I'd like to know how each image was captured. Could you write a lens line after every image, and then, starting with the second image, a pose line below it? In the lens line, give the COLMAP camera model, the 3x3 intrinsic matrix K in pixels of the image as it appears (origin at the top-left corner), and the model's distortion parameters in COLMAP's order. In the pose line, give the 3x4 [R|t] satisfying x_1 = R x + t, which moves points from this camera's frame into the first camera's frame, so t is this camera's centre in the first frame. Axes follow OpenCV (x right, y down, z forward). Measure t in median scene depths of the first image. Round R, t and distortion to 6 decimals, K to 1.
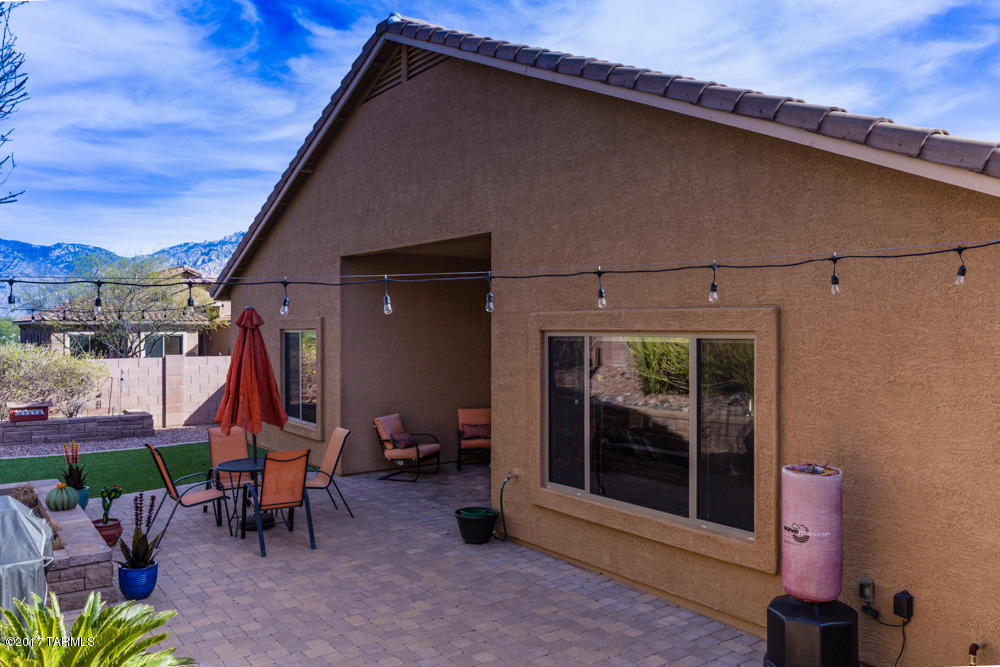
lens RADIAL K [[766.5, 0, 500.0], [0, 766.5, 333.5], [0, 0, 1]] dist [-0.002483, -0.000831]
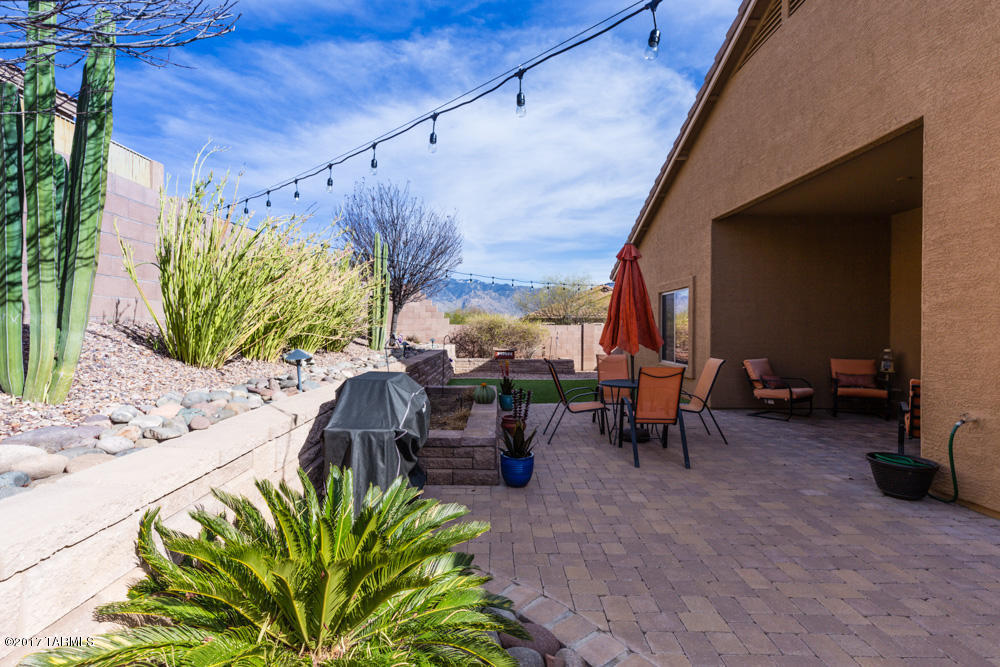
lens RADIAL K [[453.1, 0, 500.0], [0, 453.1, 333.5], [0, 0, 1]] dist [-0.001191, 0.000945]
pose [[0.813163, 0.009133, -0.581964, -0.098276], [-0.007833, 0.999958, 0.004749, 0.102243], [0.581983, 0.000697, 0.813201, 0.369541]]
